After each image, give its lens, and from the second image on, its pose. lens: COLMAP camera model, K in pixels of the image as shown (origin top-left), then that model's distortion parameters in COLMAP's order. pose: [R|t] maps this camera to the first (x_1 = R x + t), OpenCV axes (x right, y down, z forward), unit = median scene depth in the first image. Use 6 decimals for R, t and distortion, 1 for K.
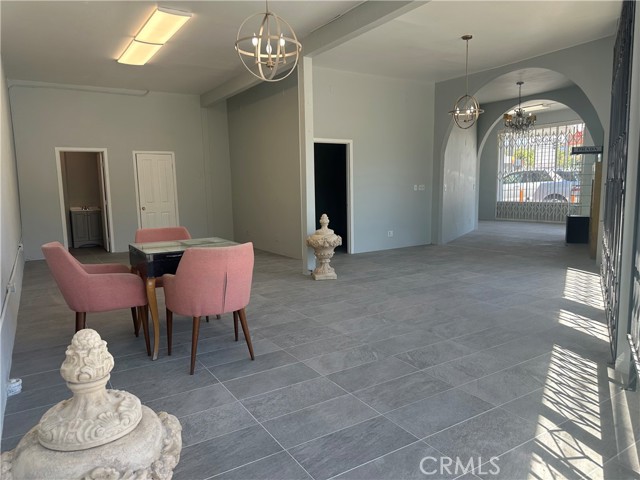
lens RADIAL K [[456.5, 0, 321.5], [0, 456.5, 242.3], [0, 0, 1]] dist [0.049174, -0.065823]
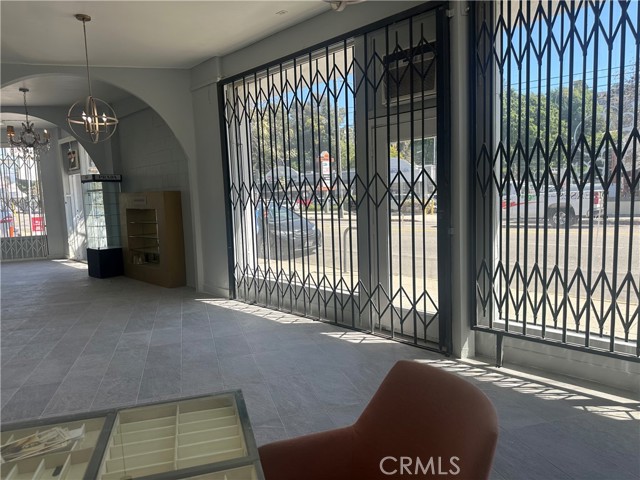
lens RADIAL K [[447.8, 0, 320.1], [0, 447.8, 246.6], [0, 0, 1]] dist [0.053650, -0.083302]
pose [[0.275695, -0.100350, 0.955993, -0.469951], [0.147482, 0.987176, 0.061091, -0.118292], [-0.949864, 0.124149, 0.286959, 0.764251]]
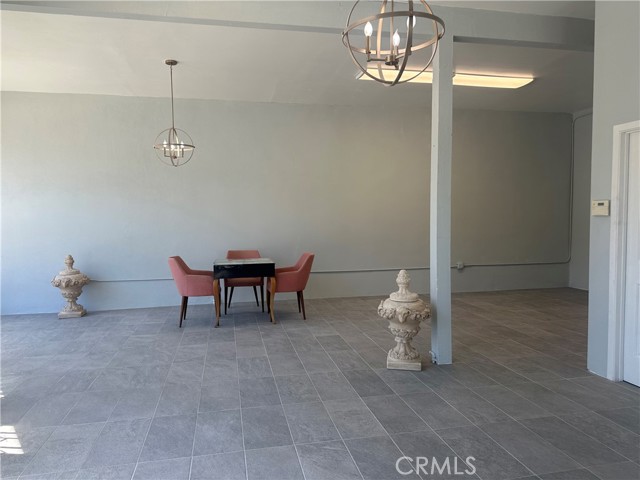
lens RADIAL K [[456.1, 0, 320.0], [0, 456.1, 240.0], [0, 0, 1]] dist [0.049298, -0.108889]
pose [[-0.359138, 0.071940, -0.930508, 1.053351], [-0.097330, 0.988701, 0.114005, -0.266020], [0.928195, 0.131510, -0.348078, 1.742479]]
